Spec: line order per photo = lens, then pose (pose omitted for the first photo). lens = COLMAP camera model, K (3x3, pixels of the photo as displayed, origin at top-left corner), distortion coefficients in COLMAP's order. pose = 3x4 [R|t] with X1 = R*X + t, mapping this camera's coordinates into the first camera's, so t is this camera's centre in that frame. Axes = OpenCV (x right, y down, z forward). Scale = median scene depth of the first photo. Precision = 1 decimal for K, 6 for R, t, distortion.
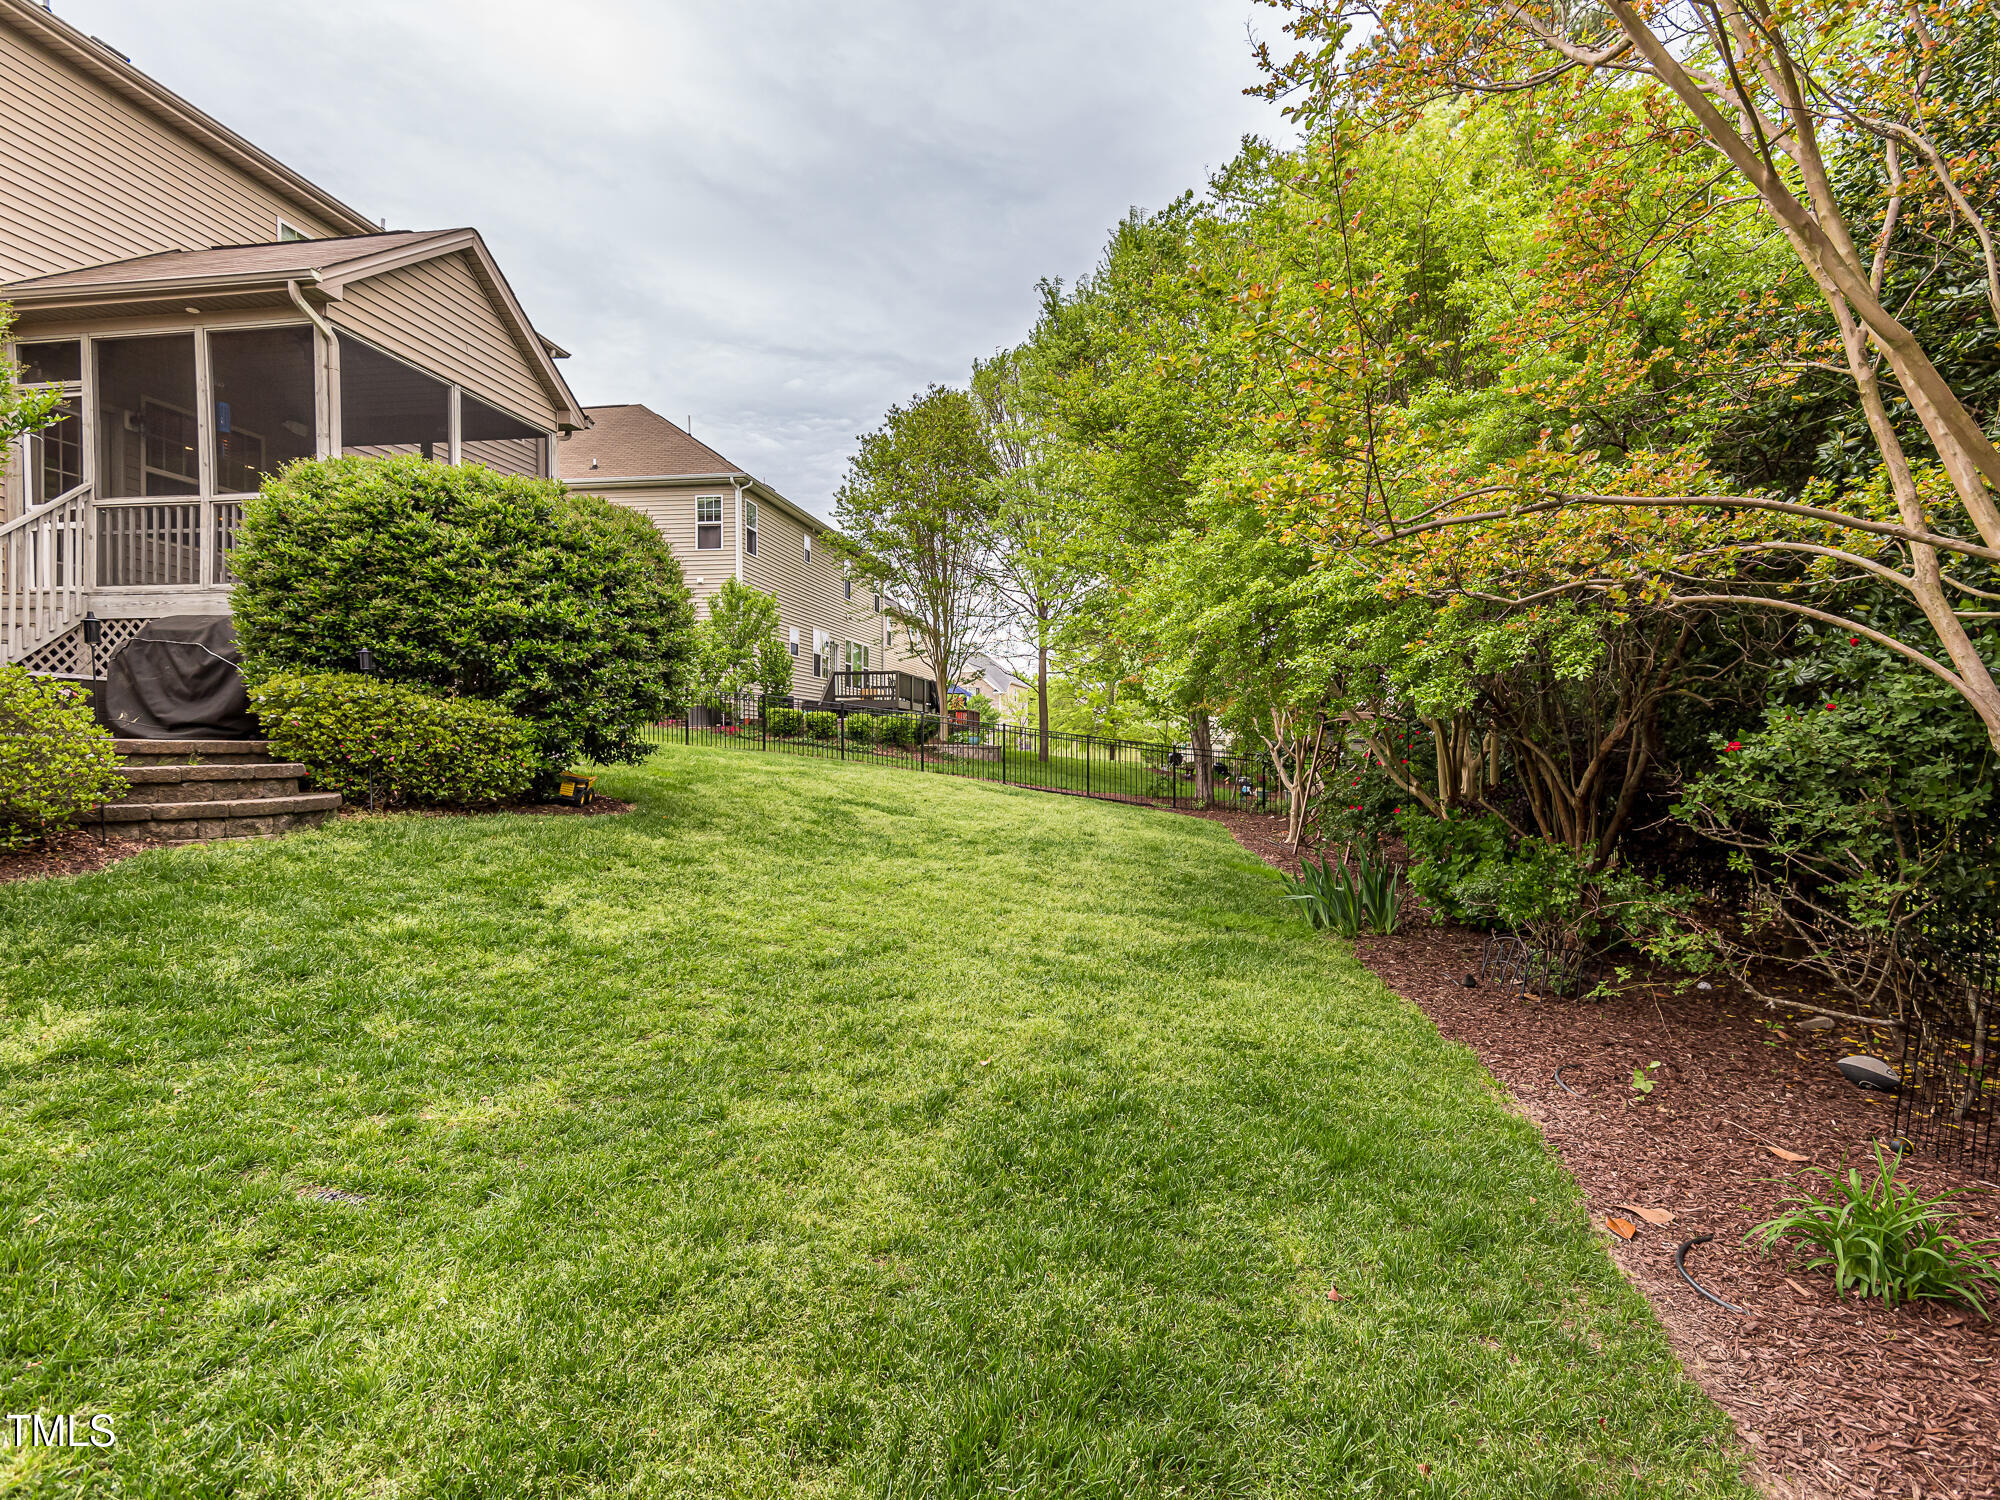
lens RADIAL K [[1015.2, 0, 1000.0], [0, 1015.2, 750.0], [0, 0, 1]] dist [-0.000995, 0.000096]
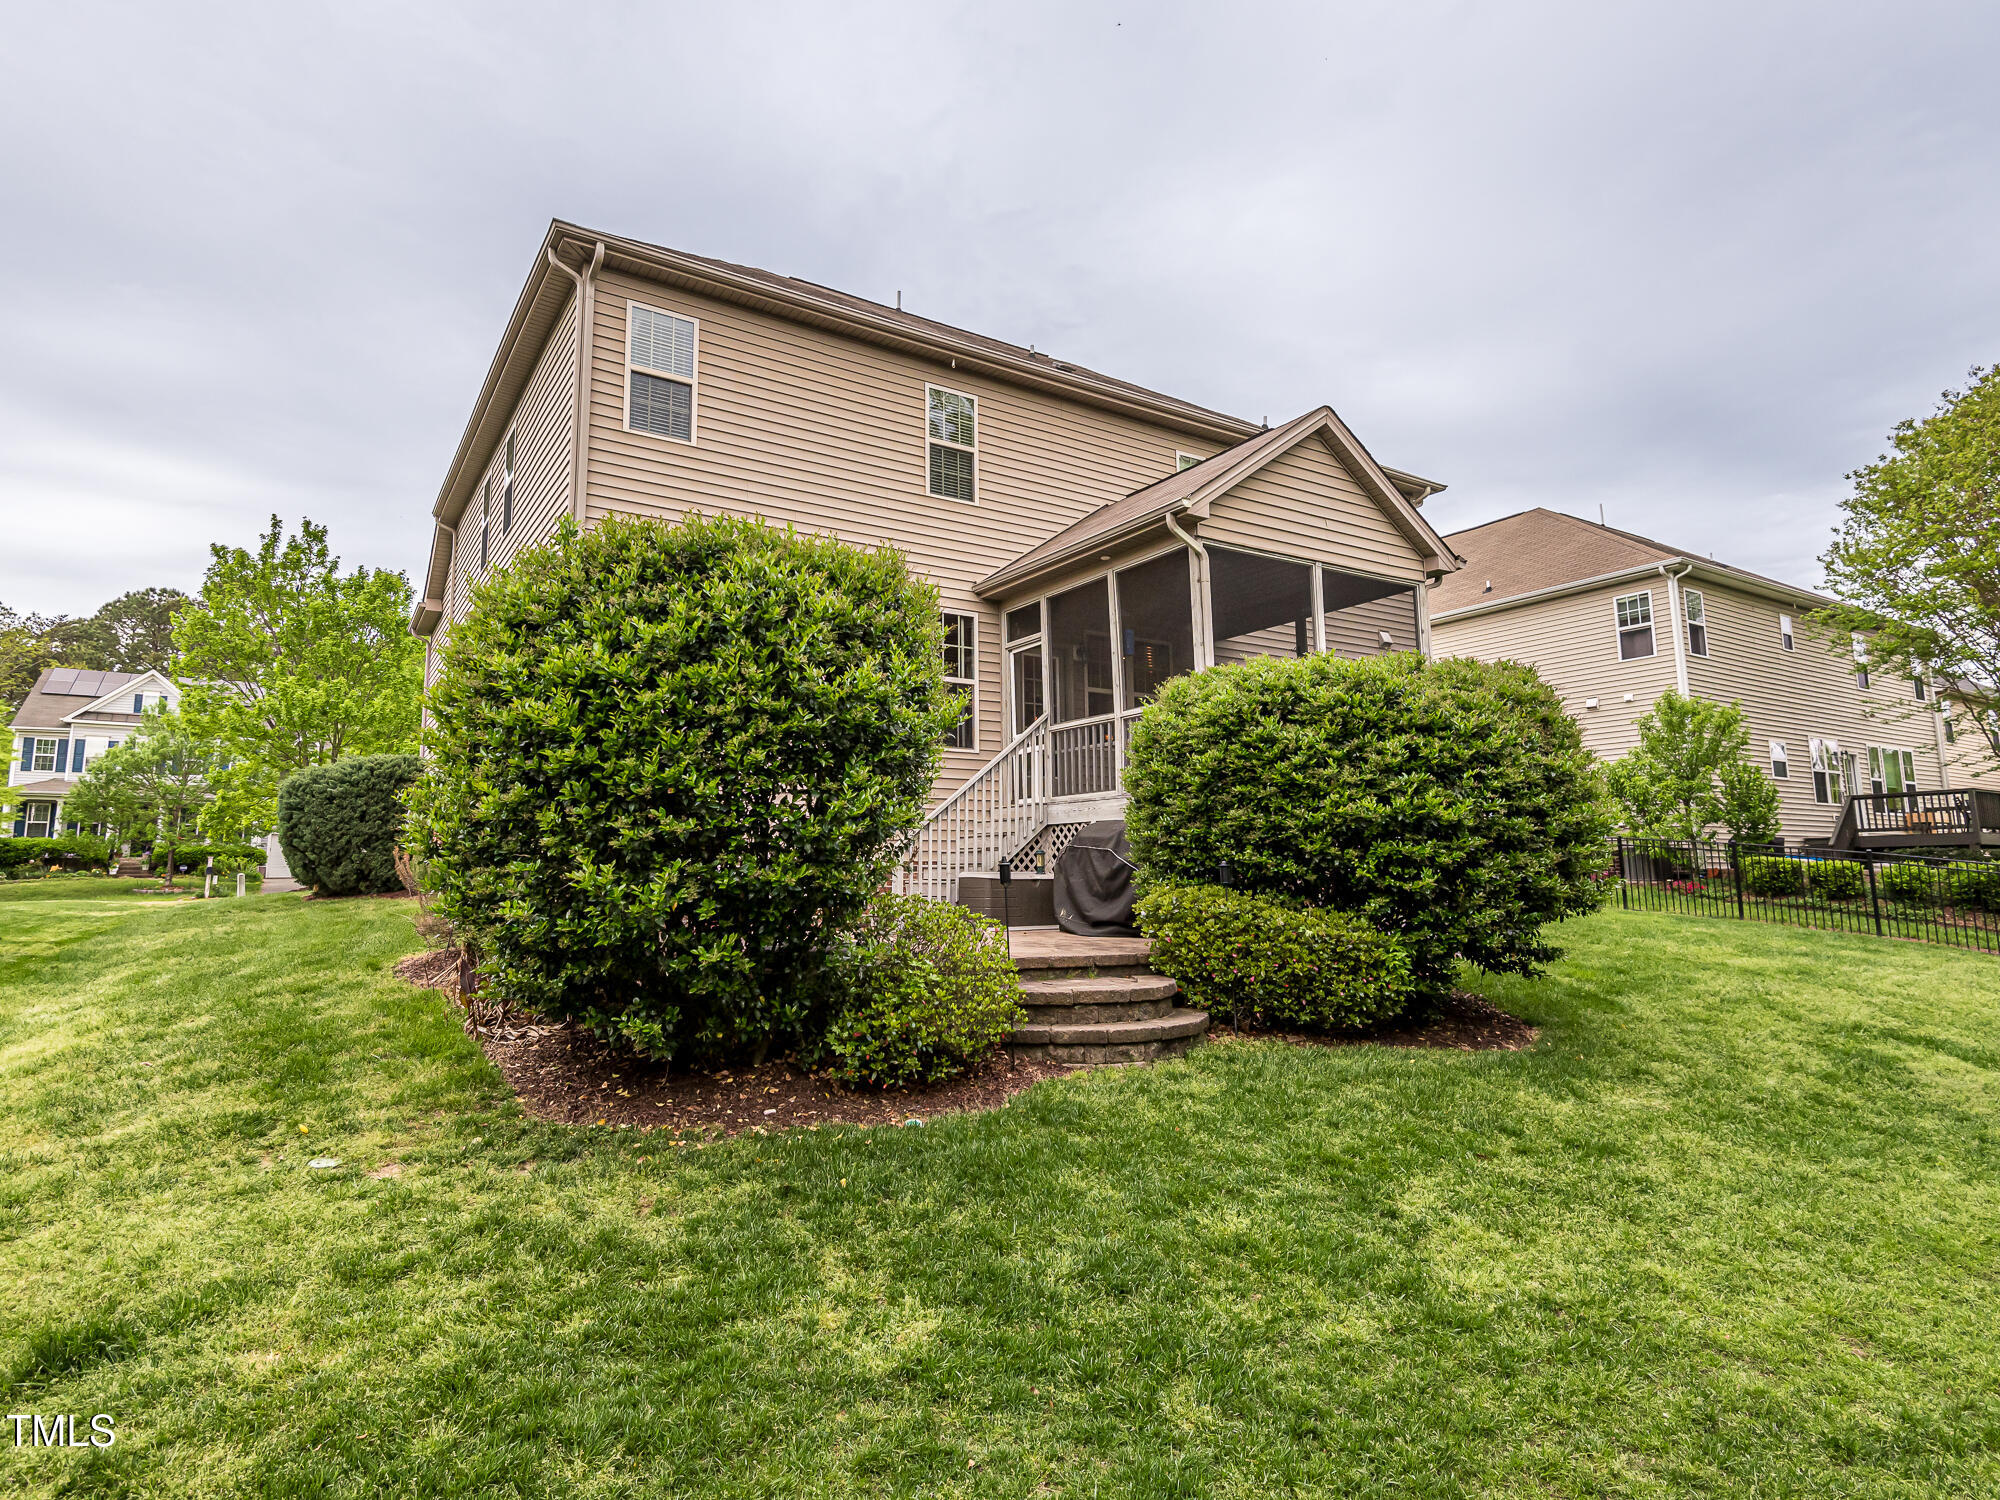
lens RADIAL K [[1056.7, 0, 993.6], [0, 1056.7, 711.0], [0, 0, 1]] dist [0.029129, -0.013292]
pose [[0.663676, -0.117697, -0.738702, 0.003851], [0.007360, 0.988523, -0.150889, -0.084942], [0.747984, 0.094705, 0.656926, 0.131206]]
